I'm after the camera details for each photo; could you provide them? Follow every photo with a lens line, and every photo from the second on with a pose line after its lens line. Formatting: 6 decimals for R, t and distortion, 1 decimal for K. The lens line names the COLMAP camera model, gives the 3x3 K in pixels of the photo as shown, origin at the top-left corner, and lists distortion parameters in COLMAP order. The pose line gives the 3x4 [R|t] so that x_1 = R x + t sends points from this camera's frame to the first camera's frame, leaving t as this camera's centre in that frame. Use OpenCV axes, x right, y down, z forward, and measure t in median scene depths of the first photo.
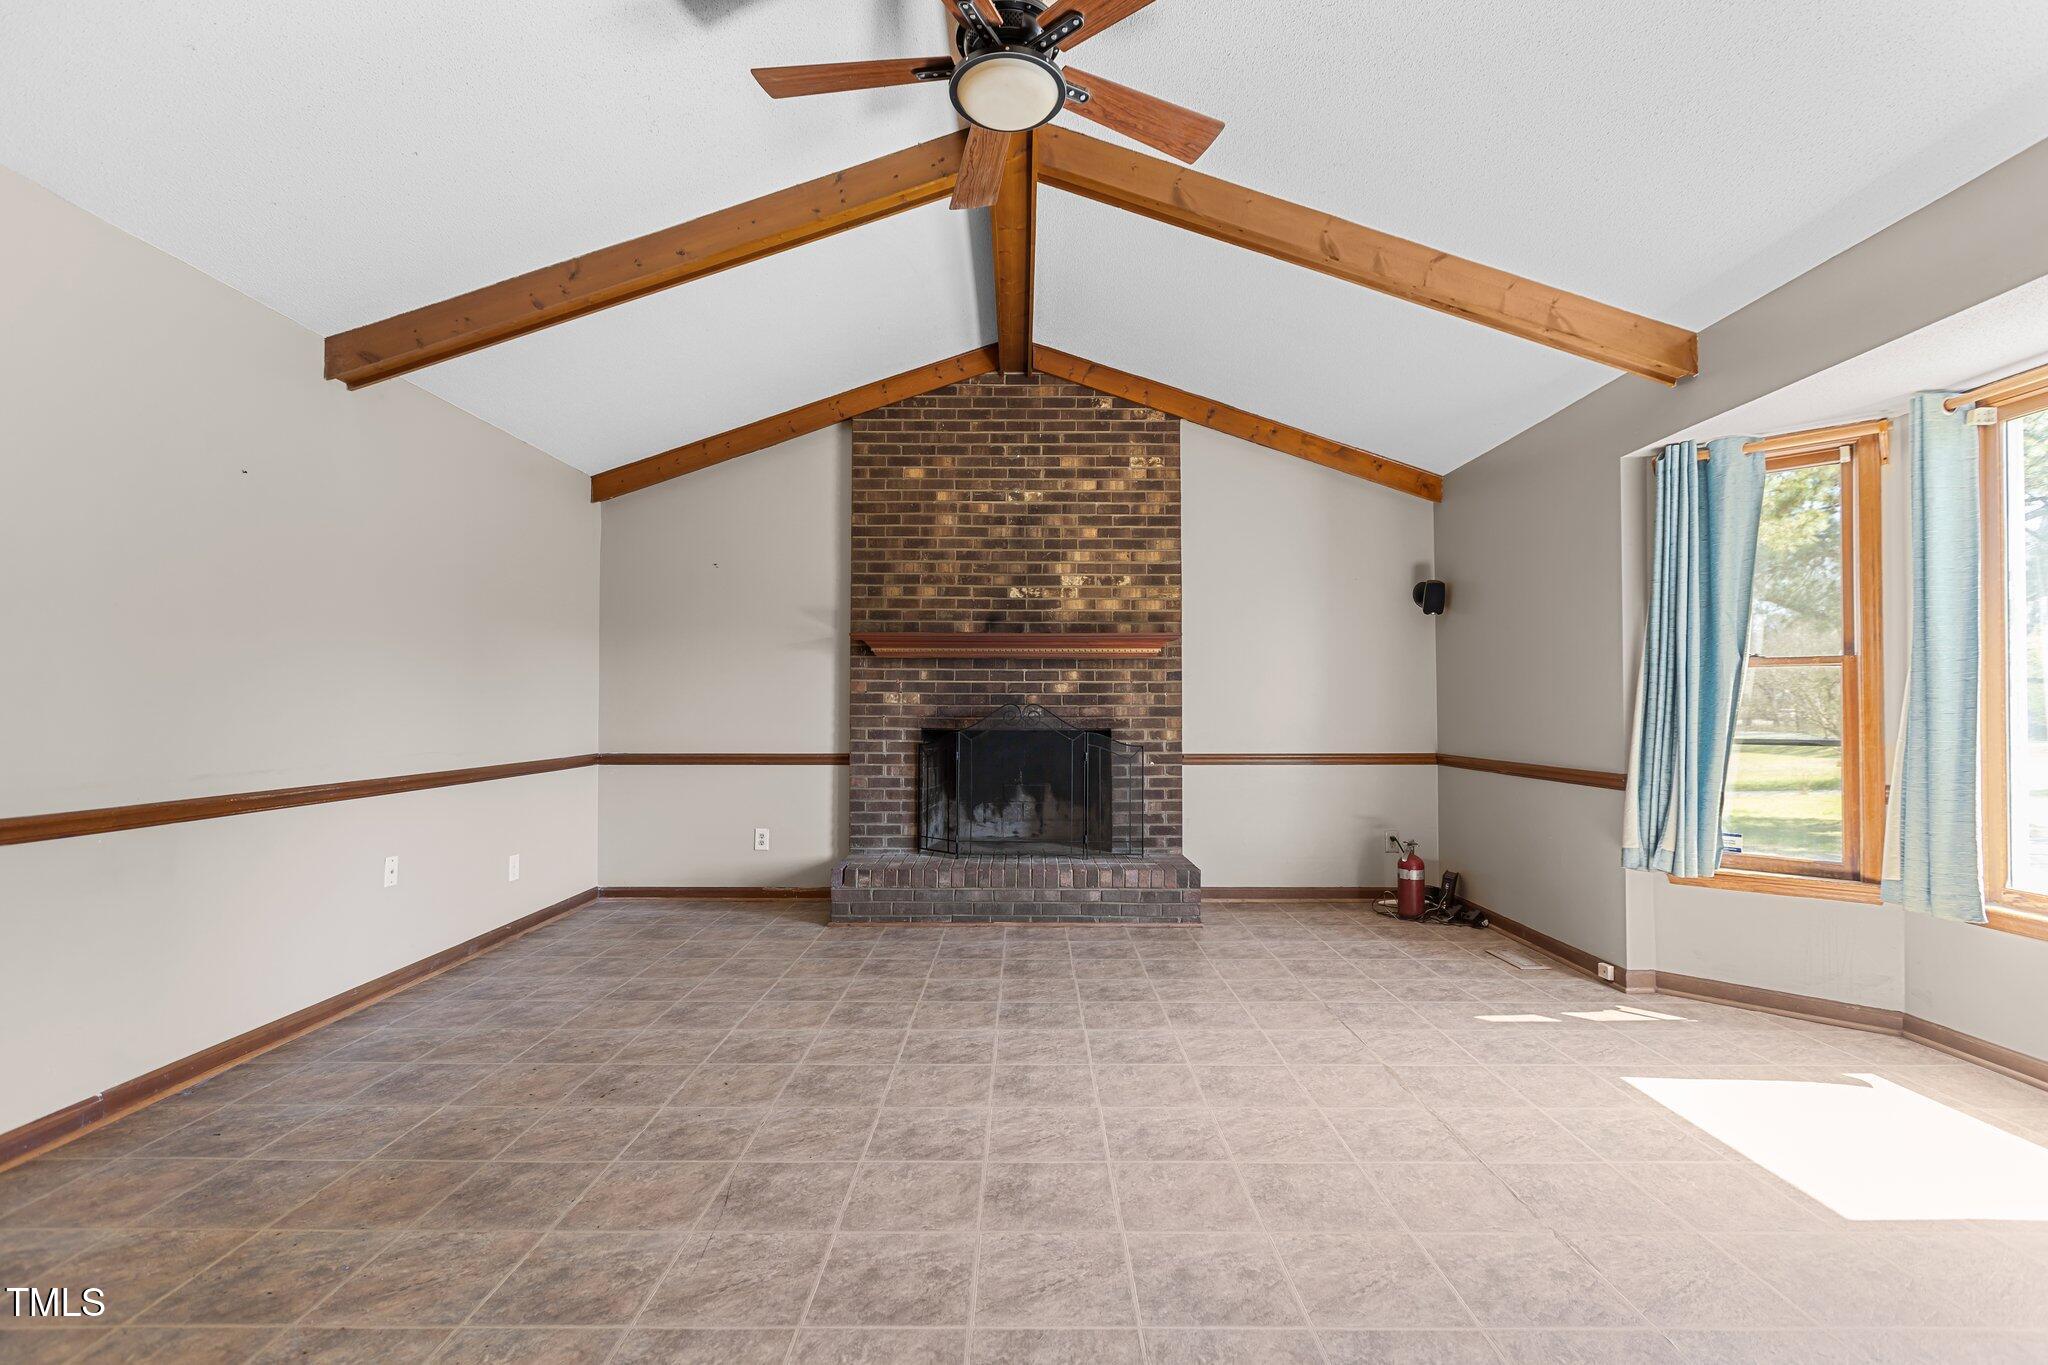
lens RADIAL K [[914.4, 0, 1019.4], [0, 914.4, 690.4], [0, 0, 1]] dist [-0.000396, 0.000843]
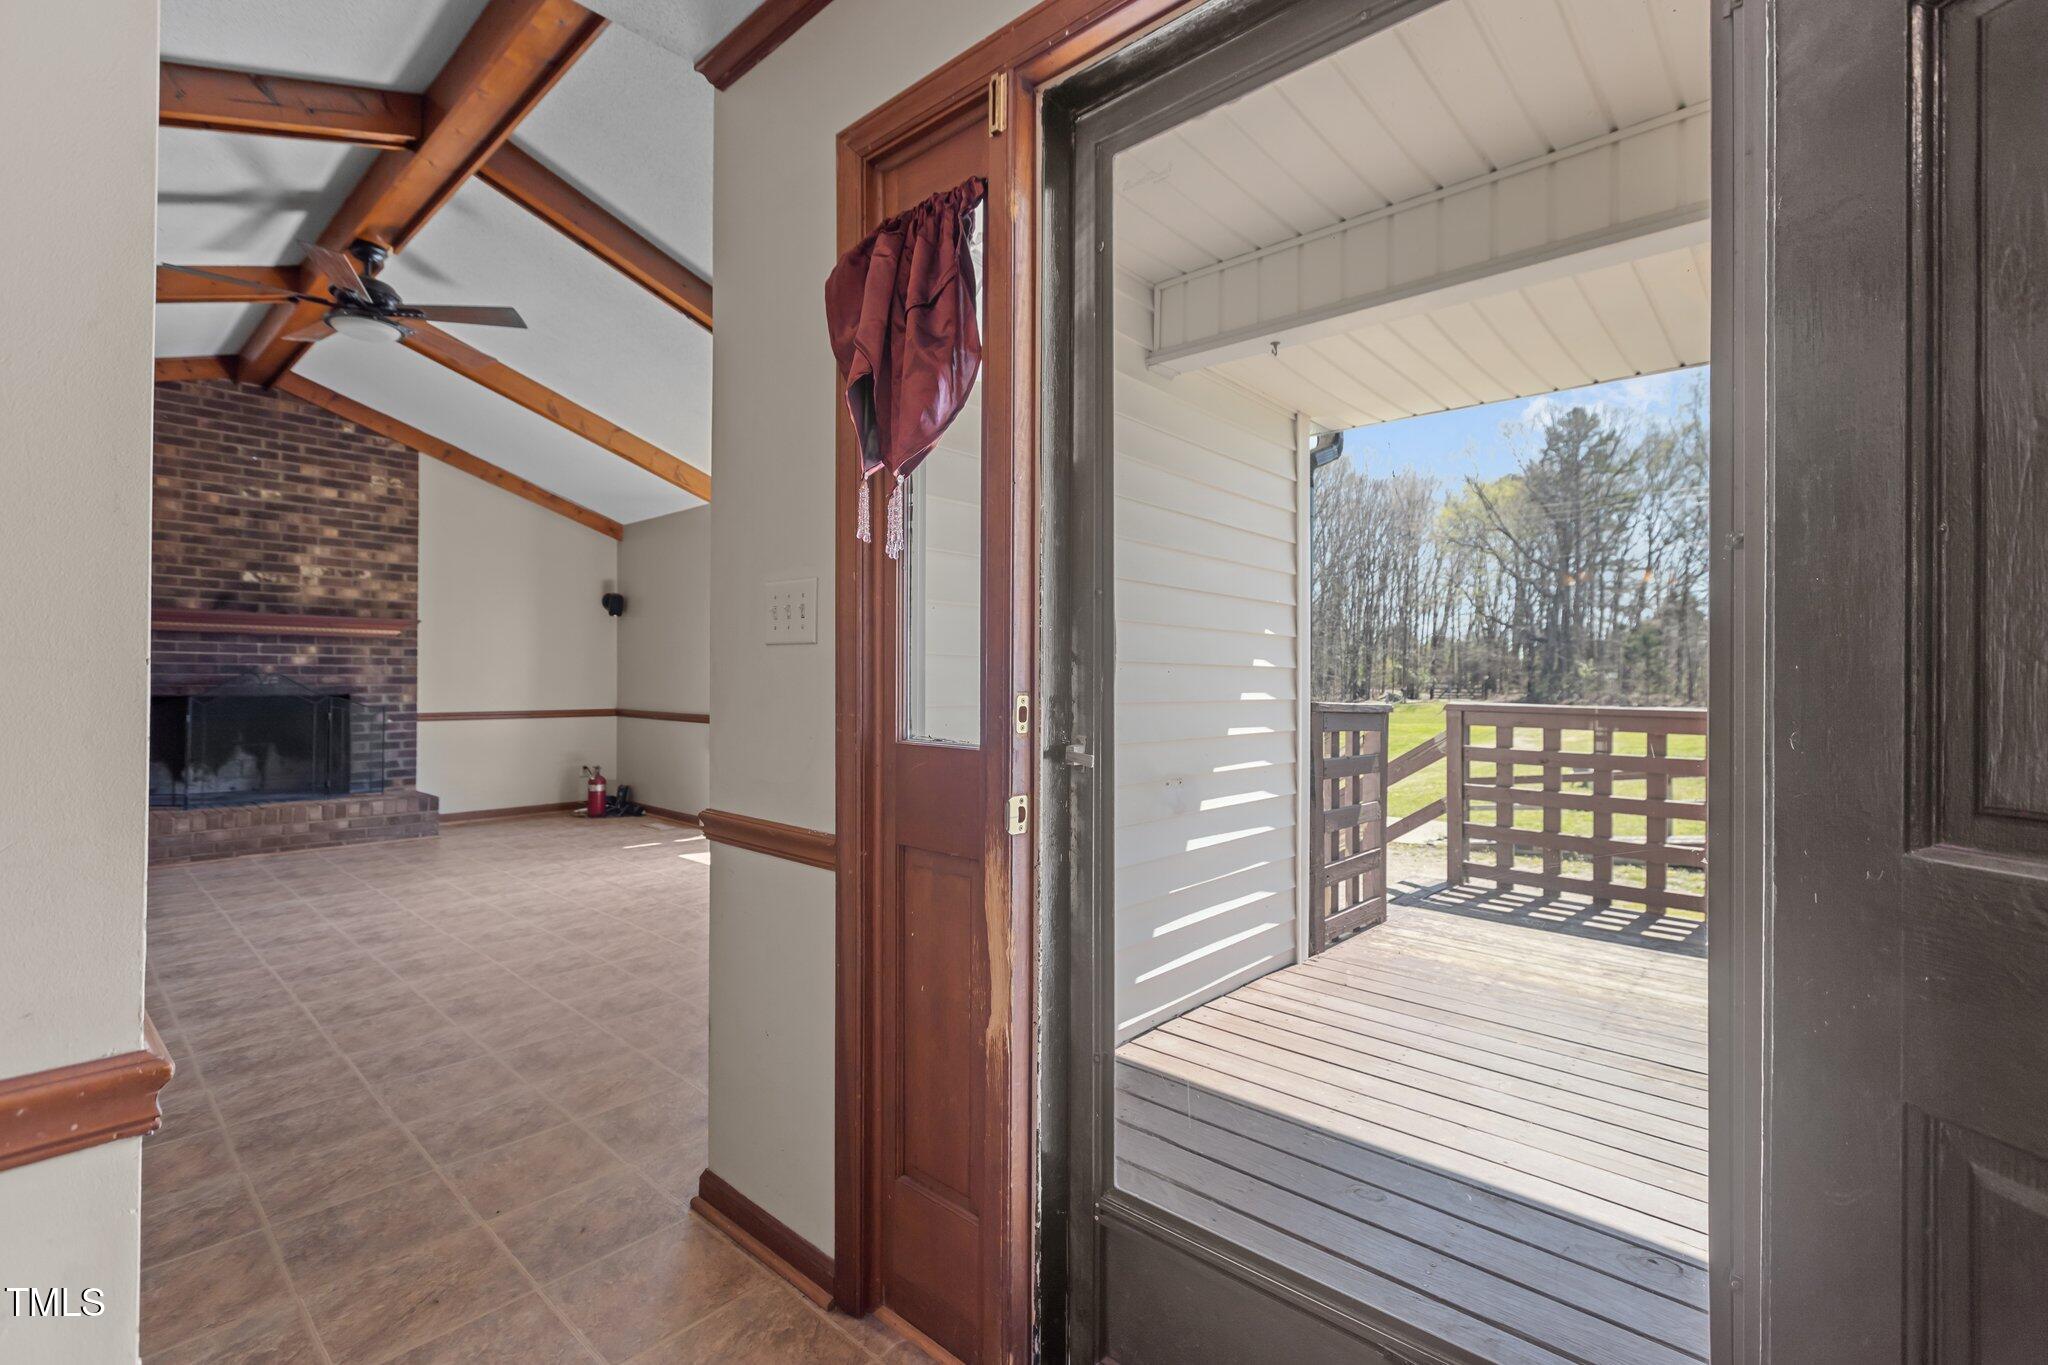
lens RADIAL K [[899.0, 0, 1035.8], [0, 899.0, 675.3], [0, 0, 1]] dist [0.001347, -0.003469]
pose [[0.657573, 0.007787, 0.753350, -0.204850], [-0.023141, 0.999684, 0.009867, -0.016628], [-0.753035, -0.023922, 0.657546, -0.492875]]
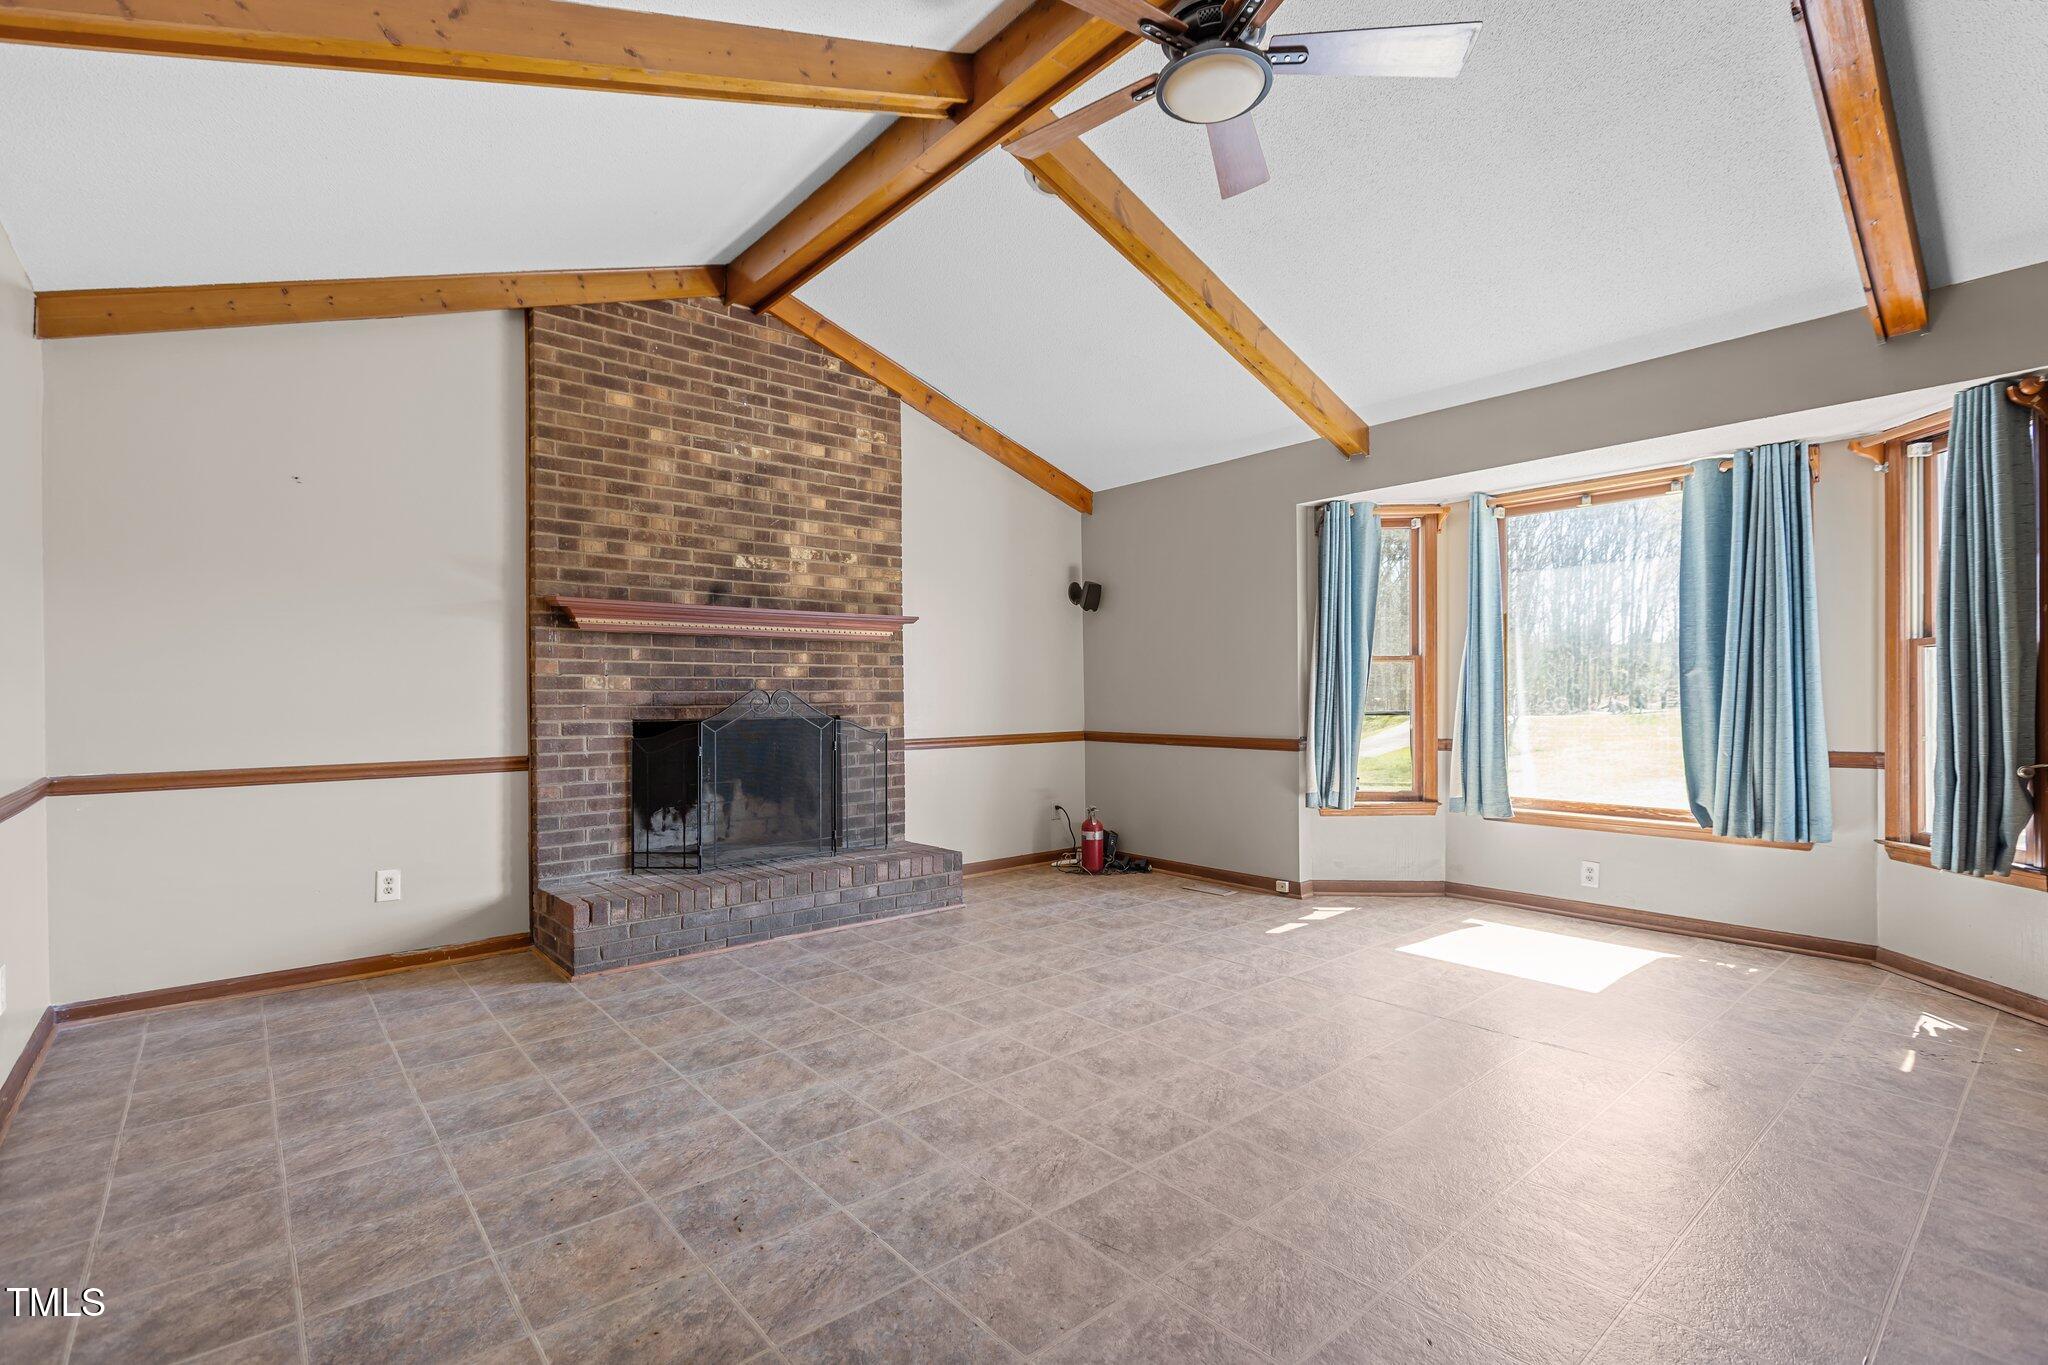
lens RADIAL K [[936.4, 0, 1021.3], [0, 936.4, 696.1], [0, 0, 1]] dist [0.001766, 0.000492]
pose [[0.758694, -0.007759, 0.651401, -0.384917], [-0.005874, 0.999807, 0.018751, 0.002871], [-0.651420, -0.018053, 0.758502, 0.149969]]
